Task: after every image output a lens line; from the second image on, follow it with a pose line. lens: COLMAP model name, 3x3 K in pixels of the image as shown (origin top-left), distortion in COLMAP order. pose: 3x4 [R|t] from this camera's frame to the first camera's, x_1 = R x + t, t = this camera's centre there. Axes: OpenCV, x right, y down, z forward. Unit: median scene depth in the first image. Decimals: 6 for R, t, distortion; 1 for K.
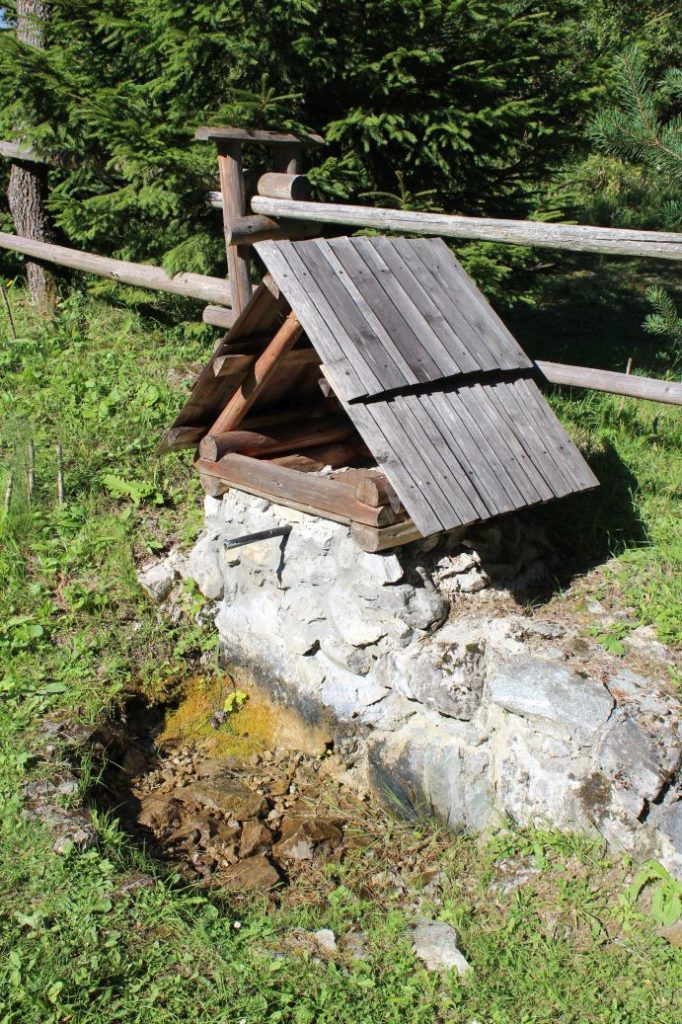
lens RADIAL K [[1079.3, 0, 341.0], [0, 1079.3, 512.0], [0, 0, 1]] dist [-0.089054, -0.008374]
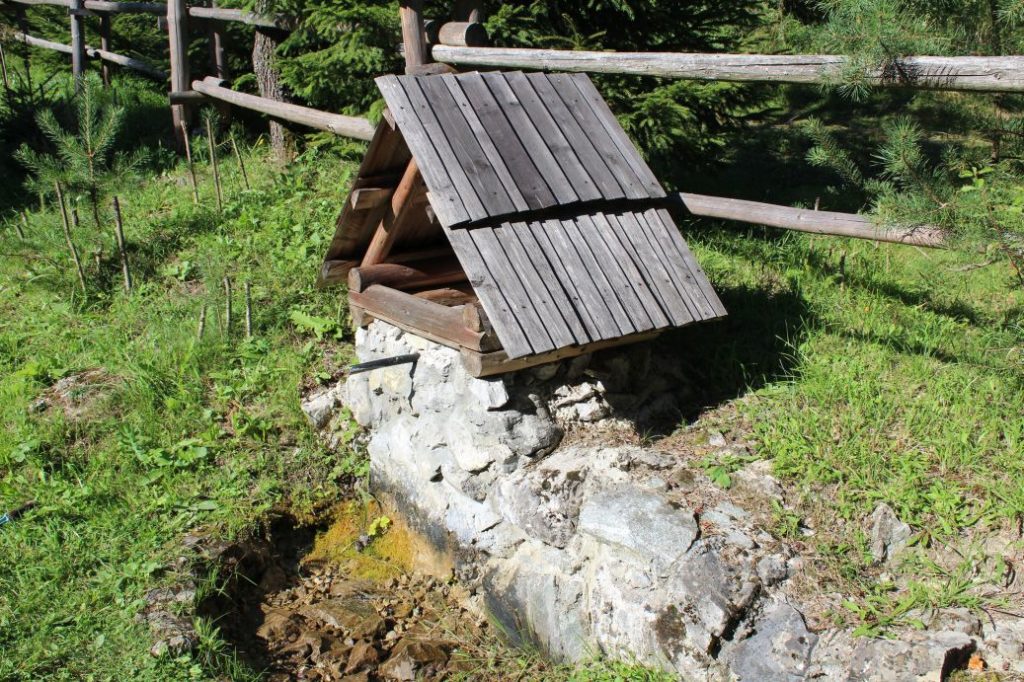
lens RADIAL K [[1022.9, 0, 512.0], [0, 1022.9, 341.0], [0, 0, 1]] dist [-0.108135, 0.022107]
pose [[0.987722, 0.008953, -0.155964, 0.194272], [-0.013997, 0.999413, -0.031278, 0.030488], [0.155593, 0.033077, 0.987267, 0.057913]]
